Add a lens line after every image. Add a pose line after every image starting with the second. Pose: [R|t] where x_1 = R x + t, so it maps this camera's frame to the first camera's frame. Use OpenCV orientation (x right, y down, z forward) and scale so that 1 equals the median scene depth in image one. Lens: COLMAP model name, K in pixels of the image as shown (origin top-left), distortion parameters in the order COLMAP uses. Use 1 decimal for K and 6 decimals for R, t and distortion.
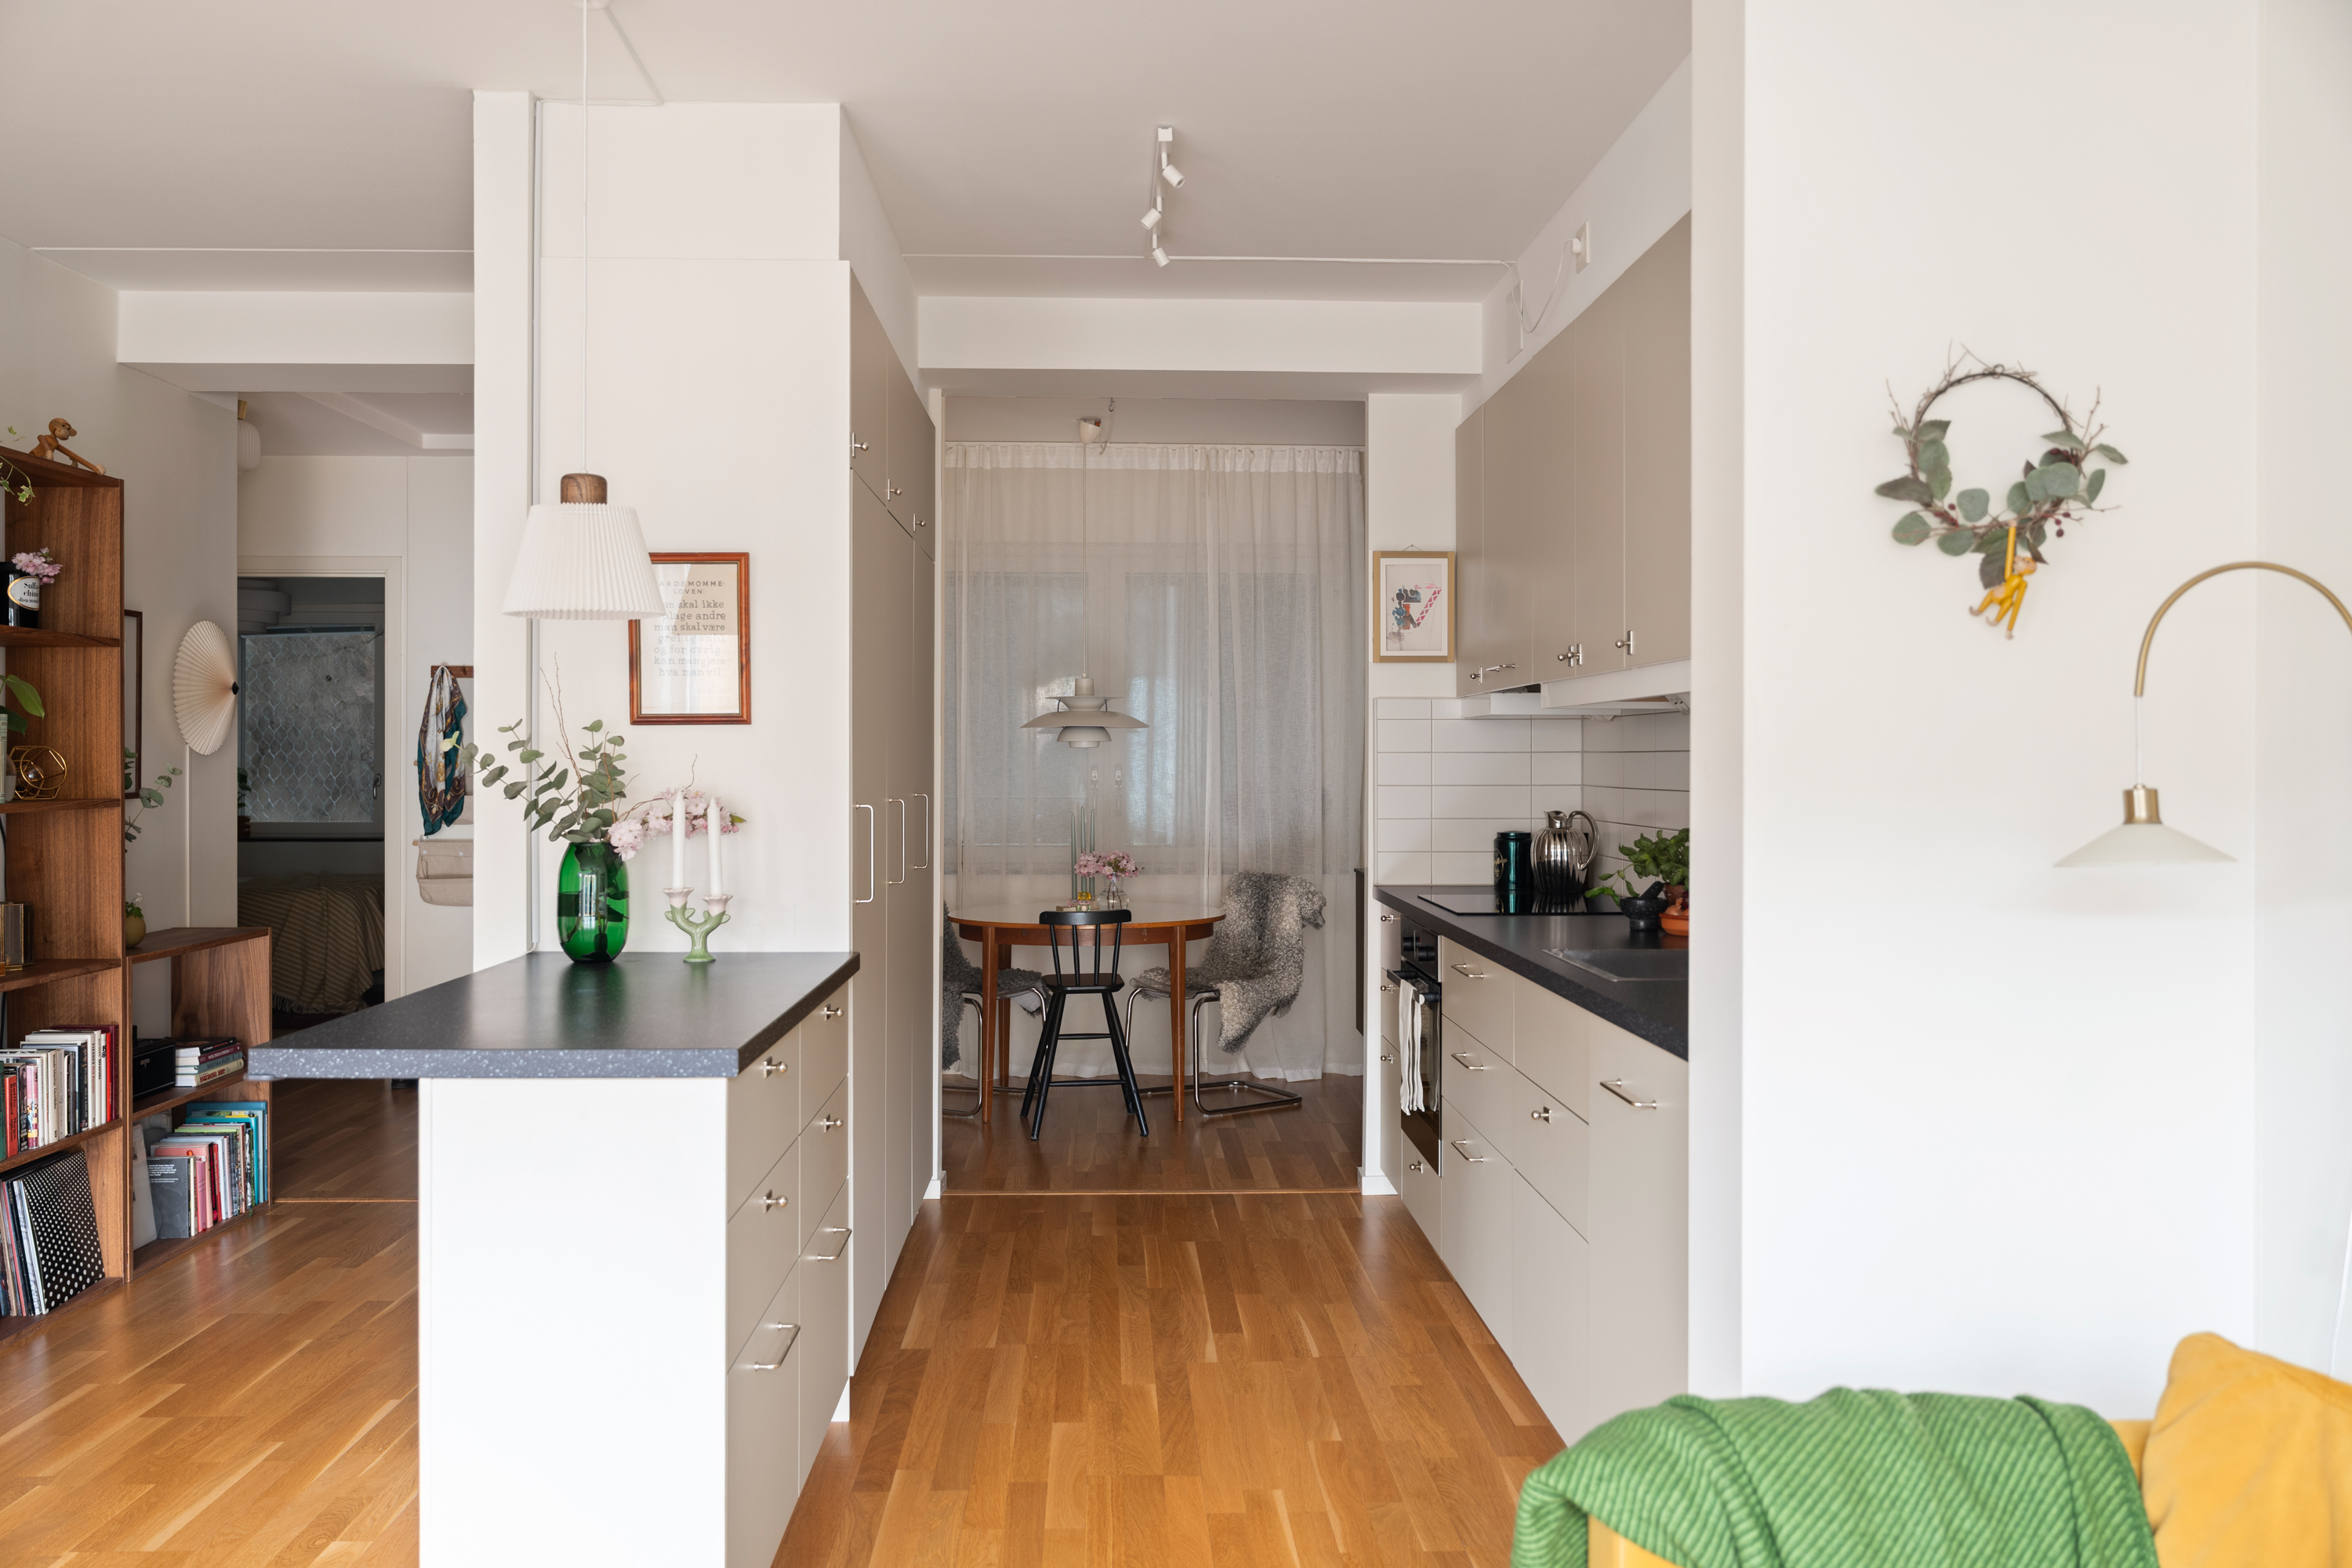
lens RADIAL K [[1903.5, 0, 1176.5], [0, 1903.5, 782.1], [0, 0, 1]] dist [-0.030183, -0.004483]
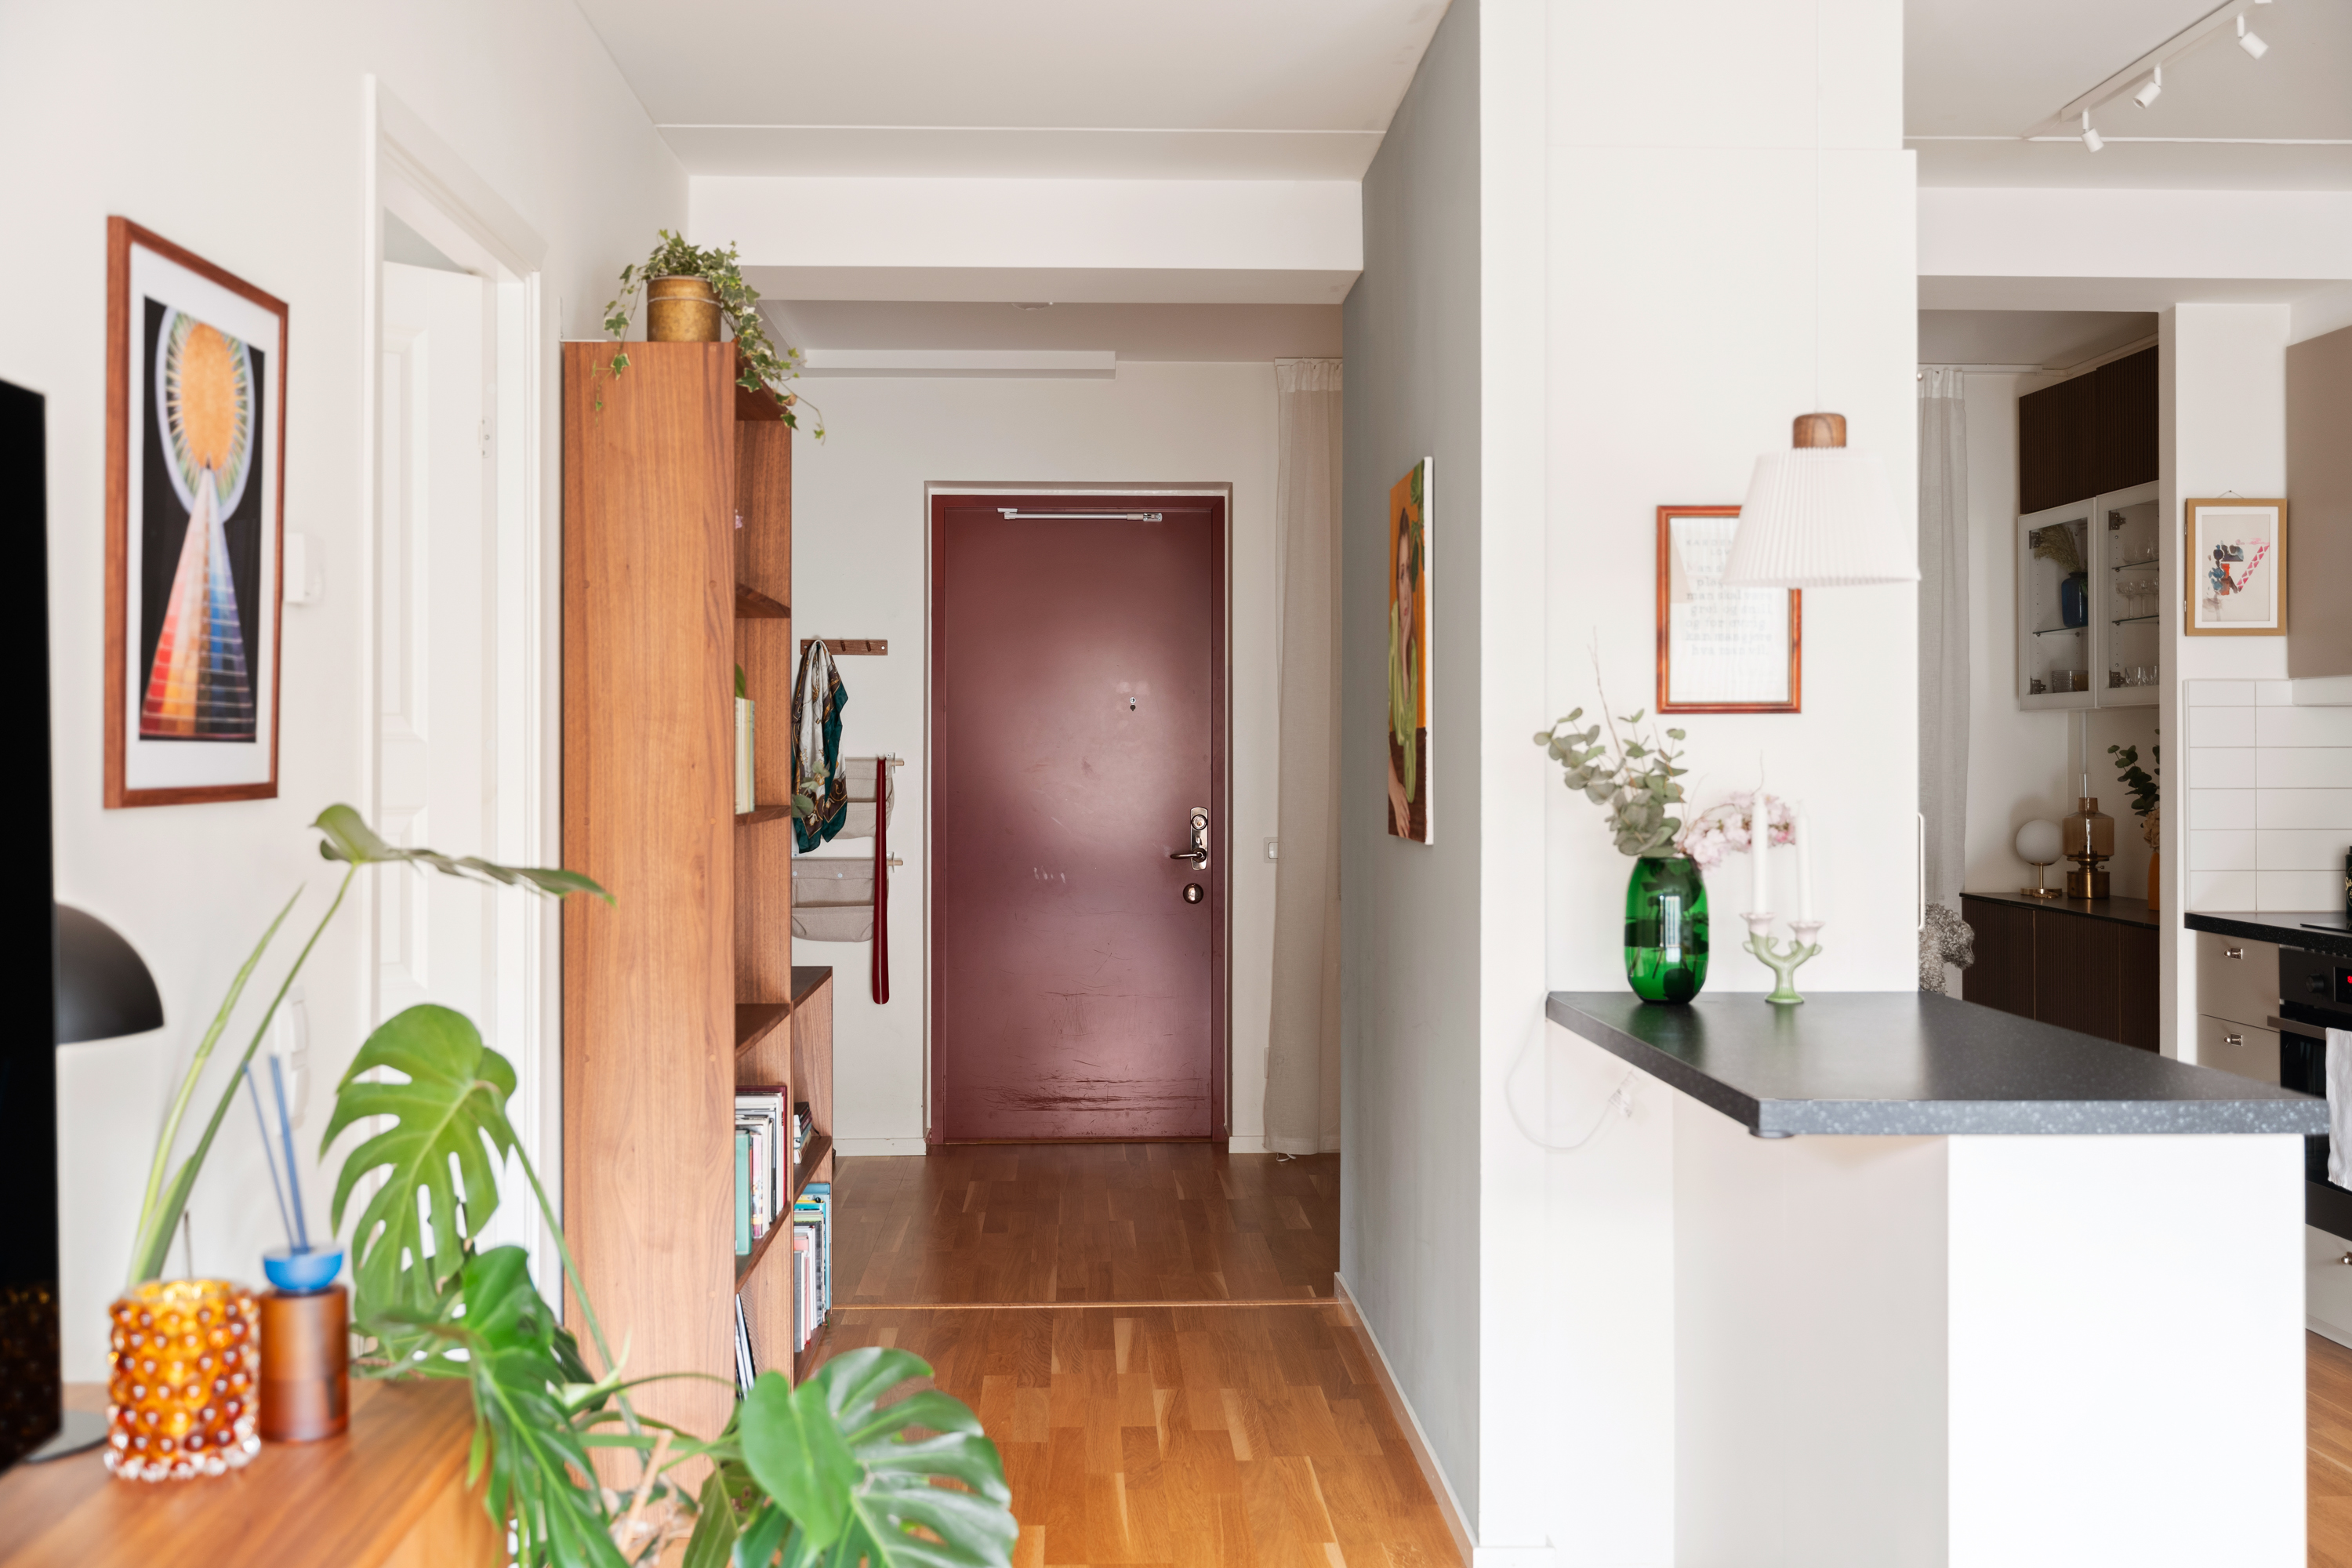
lens RADIAL K [[2437.3, 0, 1174.9], [0, 2437.3, 779.1], [0, 0, 1]] dist [-0.006355, 0.000000]
pose [[0.999998, -0.001605, -0.001285, -0.494986], [0.001601, 0.999995, -0.002733, 0.000263], [0.001289, 0.002731, 0.999995, -0.055350]]
